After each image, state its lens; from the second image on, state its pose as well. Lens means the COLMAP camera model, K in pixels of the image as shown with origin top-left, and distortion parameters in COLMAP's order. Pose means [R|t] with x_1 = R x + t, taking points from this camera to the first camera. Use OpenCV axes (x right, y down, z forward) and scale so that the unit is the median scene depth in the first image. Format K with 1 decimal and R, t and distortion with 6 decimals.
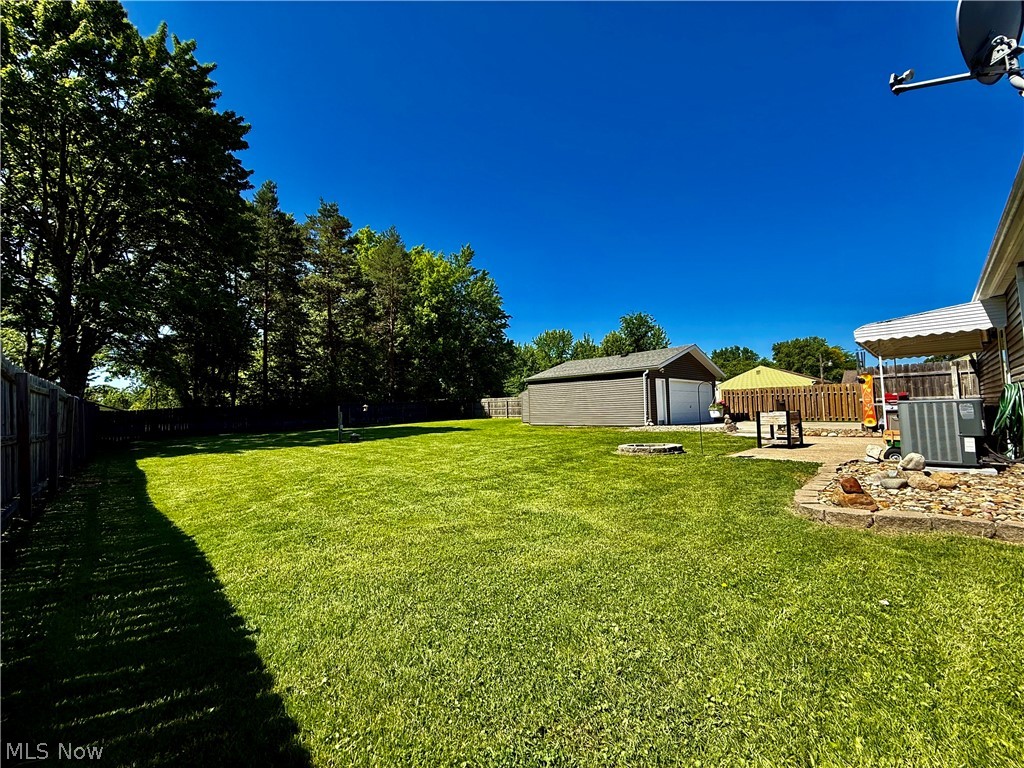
lens RADIAL K [[407.0, 0, 511.5], [0, 407.0, 388.8], [0, 0, 1]] dist [0.000358, 0.000153]
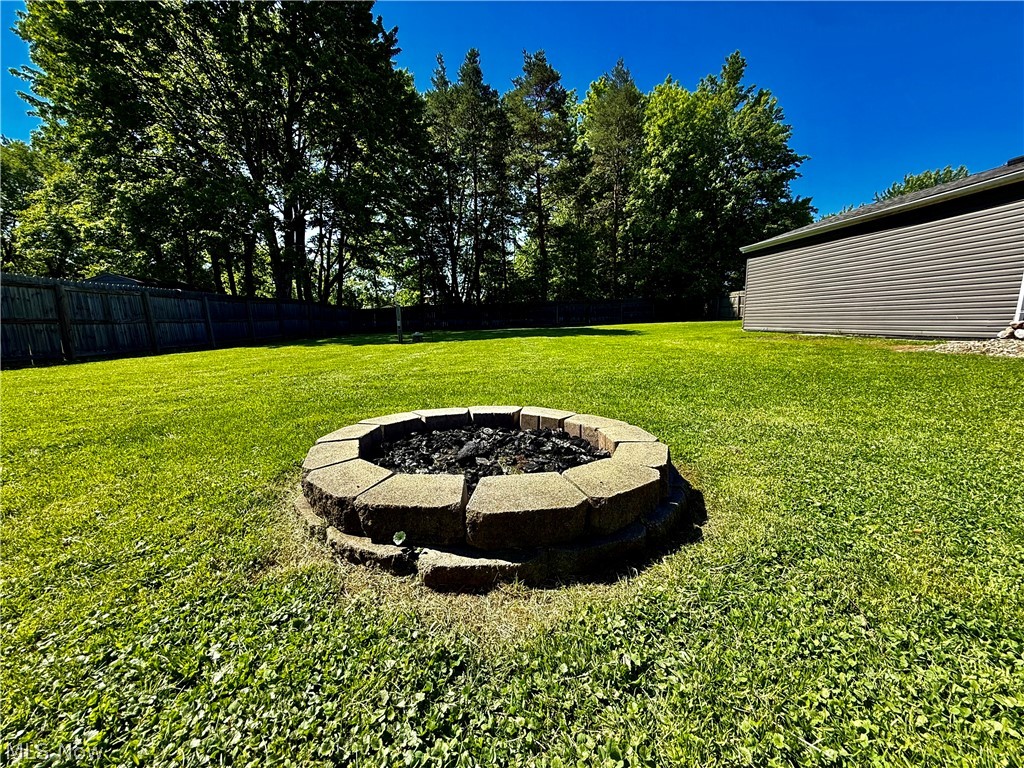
lens RADIAL K [[407.0, 0, 508.4], [0, 407.0, 385.2], [0, 0, 1]] dist [0.000358, 0.000153]
pose [[0.756305, 0.119019, -0.643301, 0.110677], [0.029735, 0.976043, 0.215538, 0.019070], [0.653543, -0.182140, 0.734647, 0.208383]]
